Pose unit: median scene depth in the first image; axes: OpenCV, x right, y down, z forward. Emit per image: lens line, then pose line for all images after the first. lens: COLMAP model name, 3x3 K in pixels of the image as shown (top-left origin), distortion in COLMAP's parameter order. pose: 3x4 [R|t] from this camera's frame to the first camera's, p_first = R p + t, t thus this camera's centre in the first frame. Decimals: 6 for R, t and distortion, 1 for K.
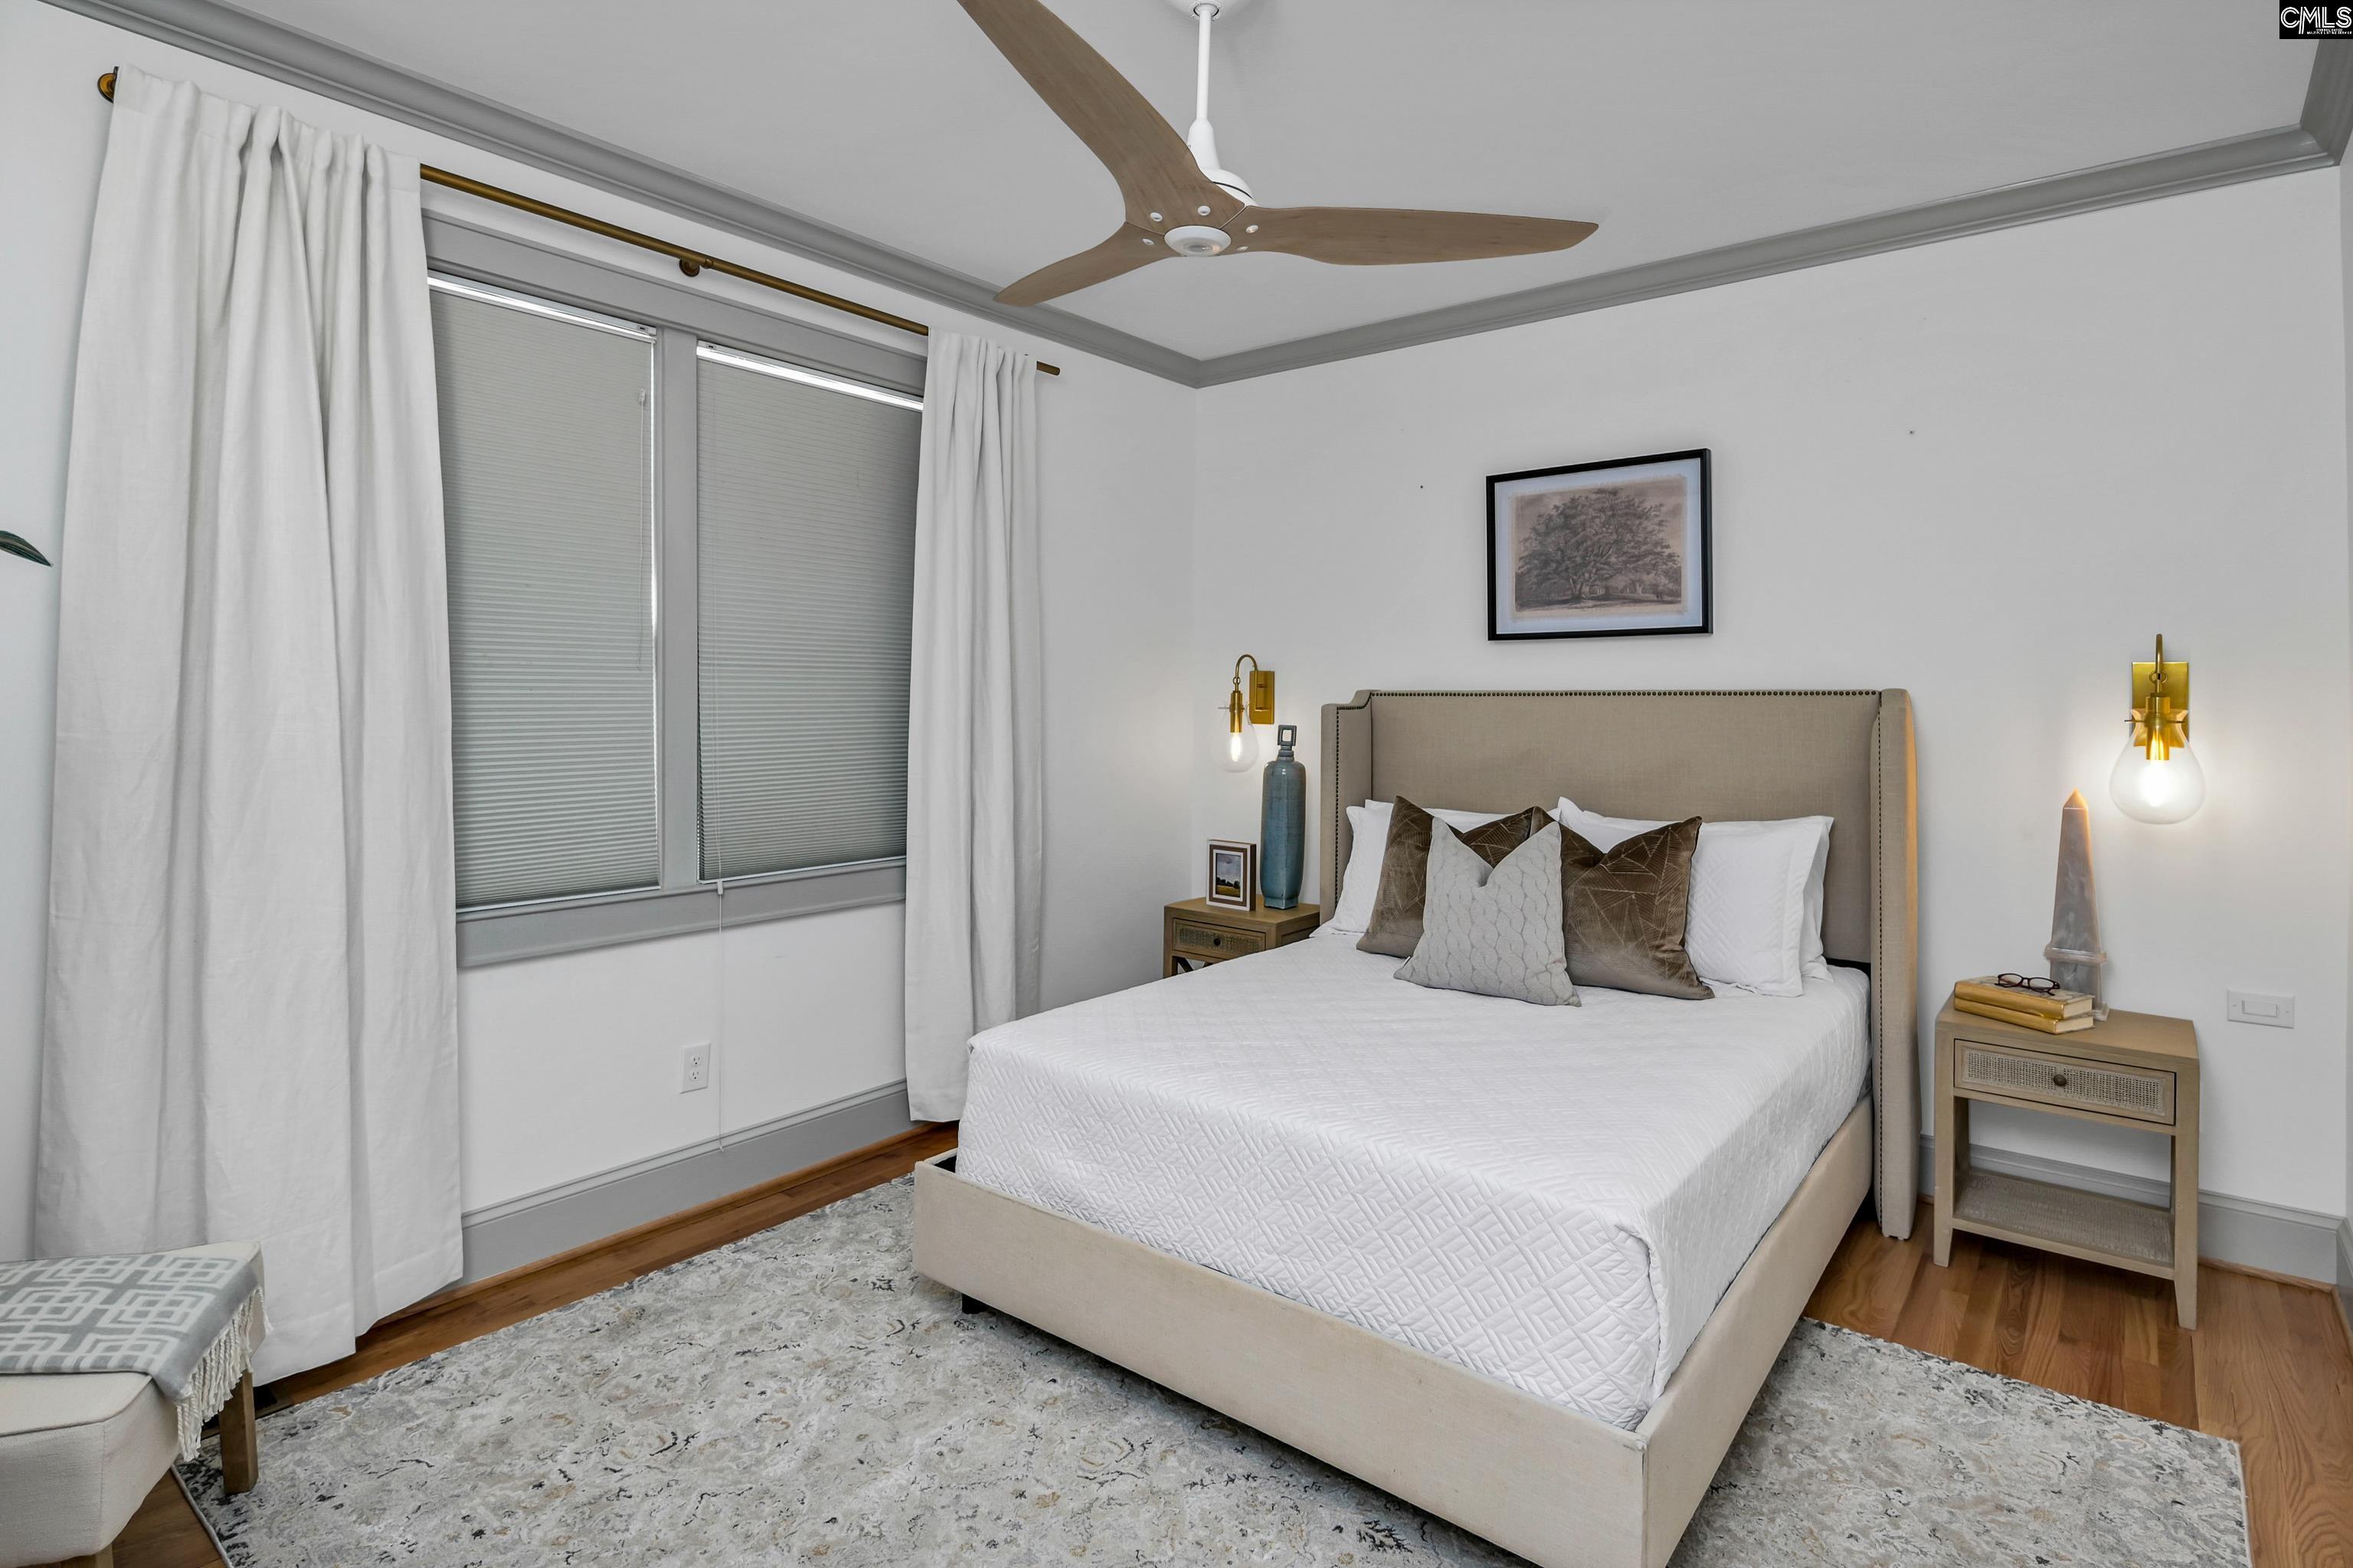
lens RADIAL K [[1189.1, 0, 1175.9], [0, 1189.1, 735.1], [0, 0, 1]] dist [0.003738, -0.000331]
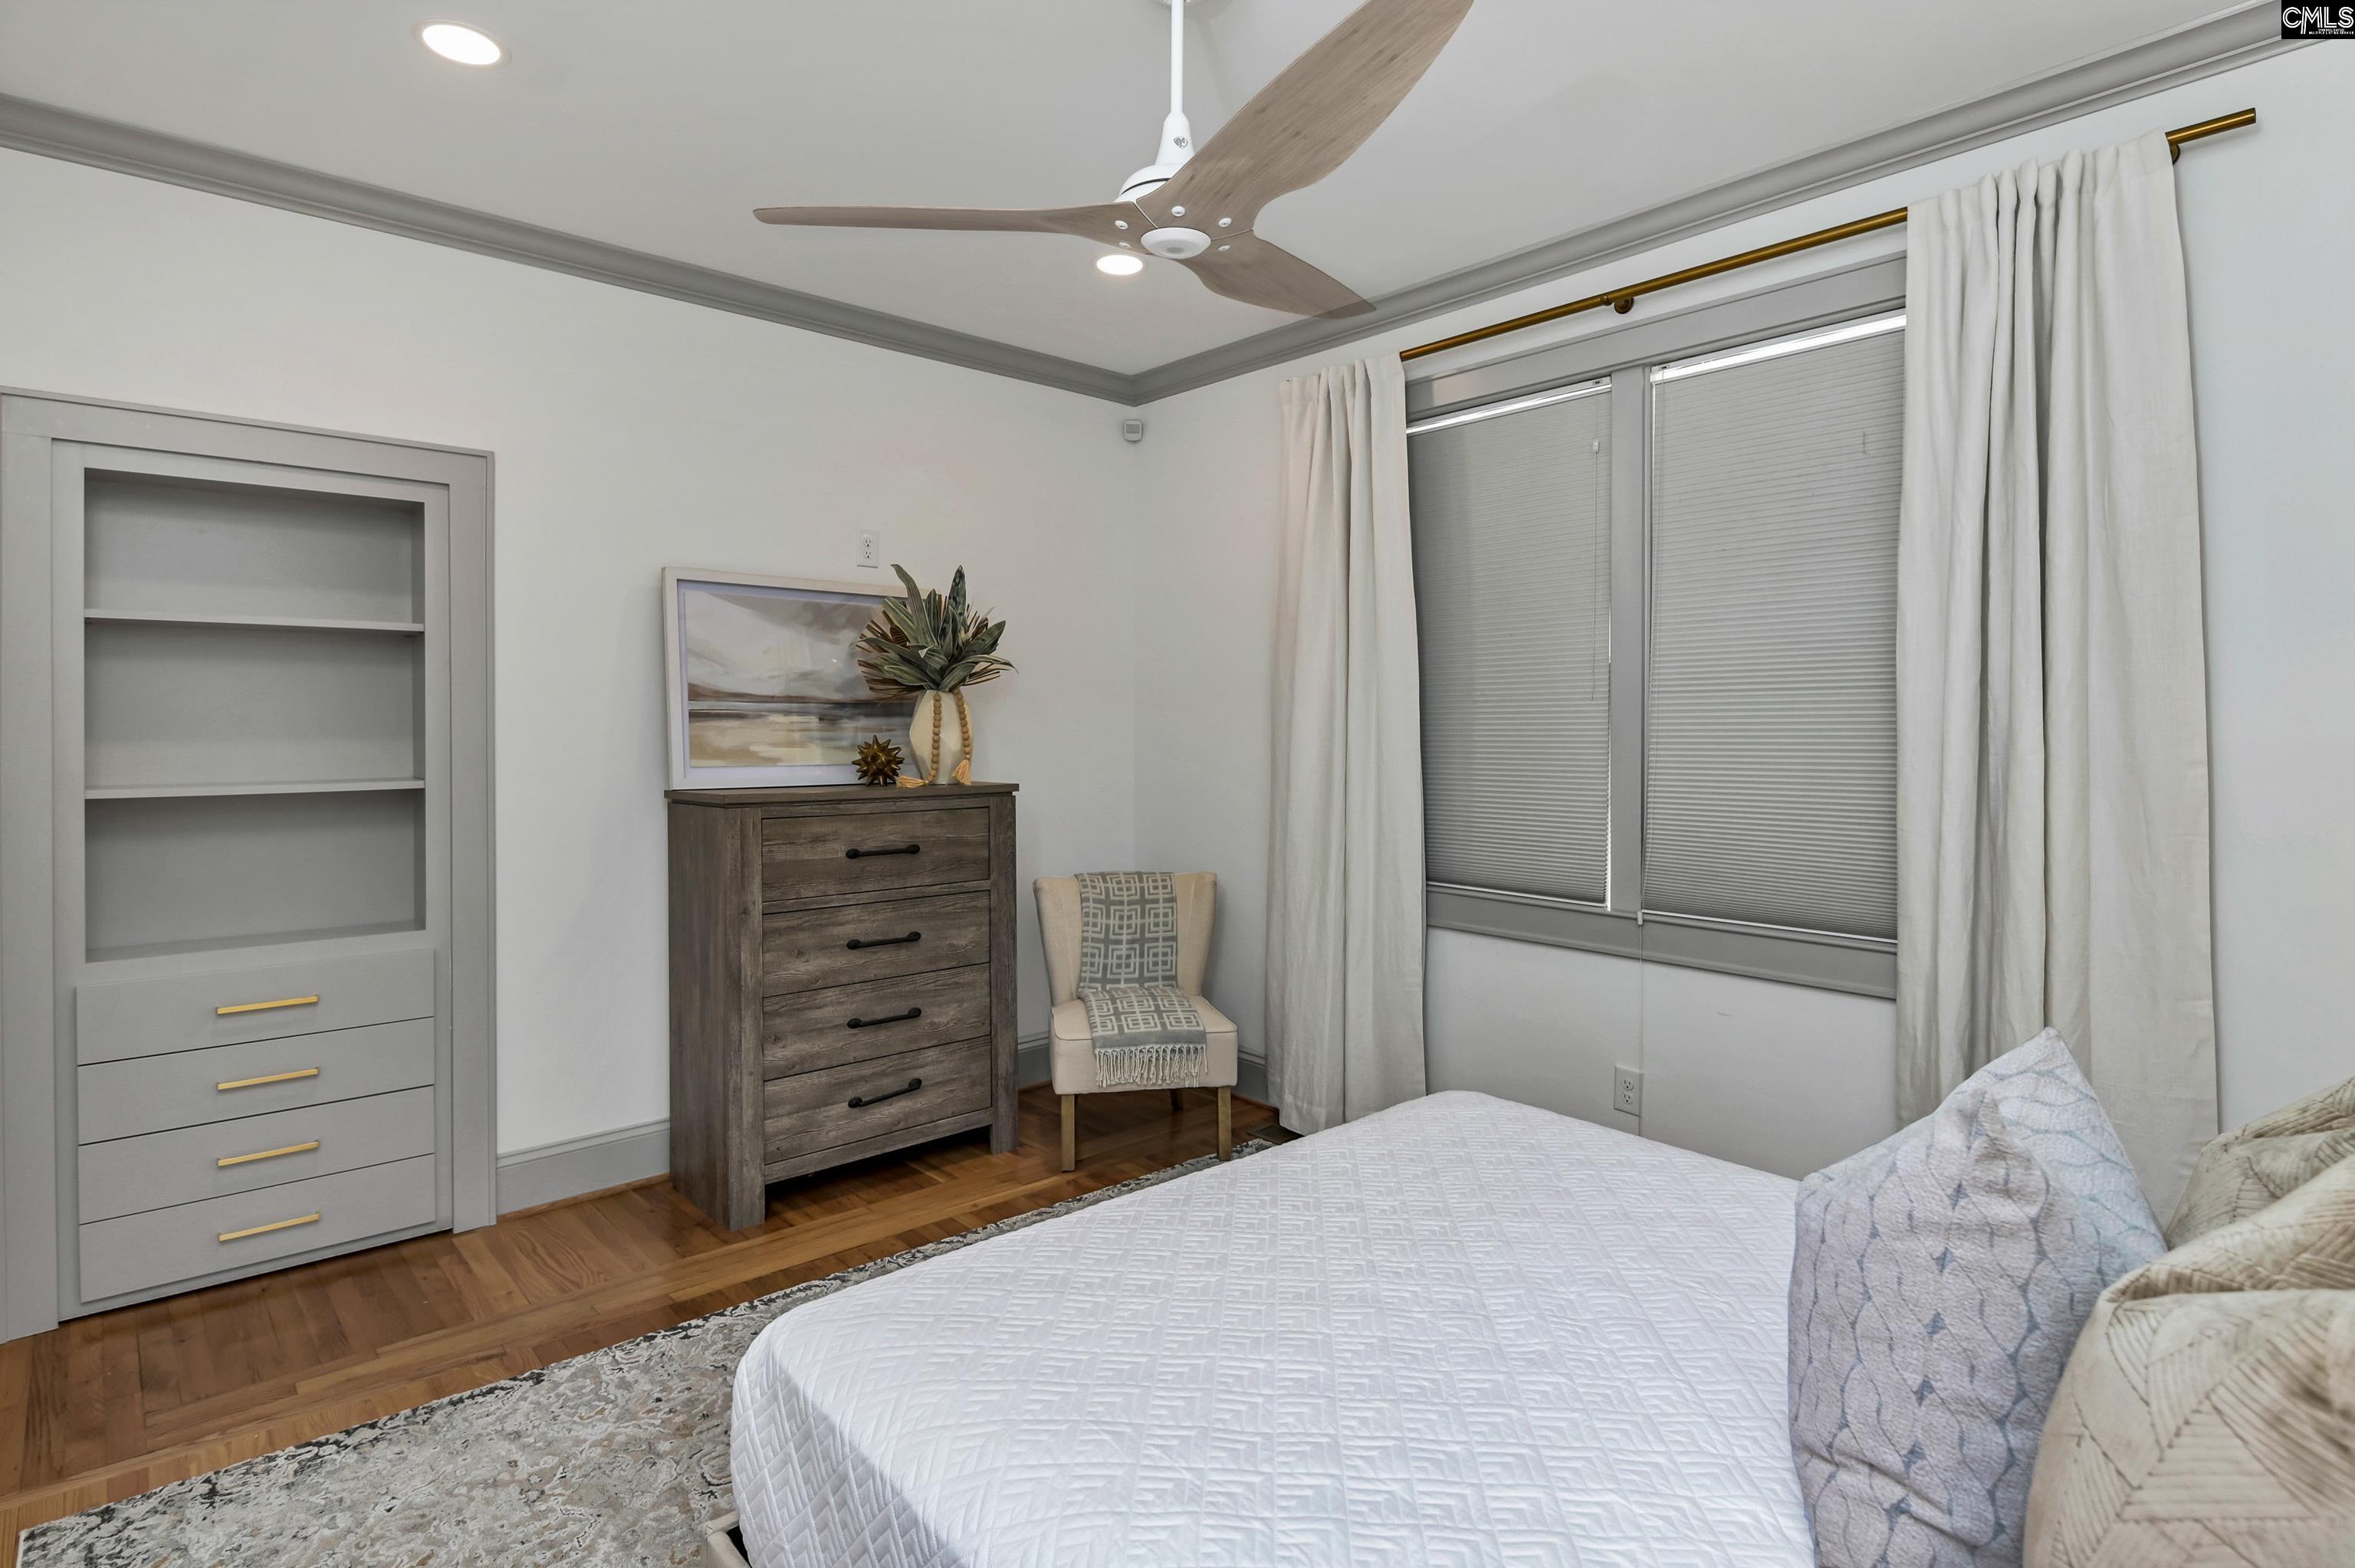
lens RADIAL K [[1189.9, 0, 1176.9], [0, 1189.9, 735.0], [0, 0, 1]] dist [0.003738, -0.000331]
pose [[-0.177356, 0.002598, -0.984143, 0.675841], [-0.034235, 0.999375, 0.008808, -0.020032], [0.983551, 0.035255, -0.177157, 0.826983]]
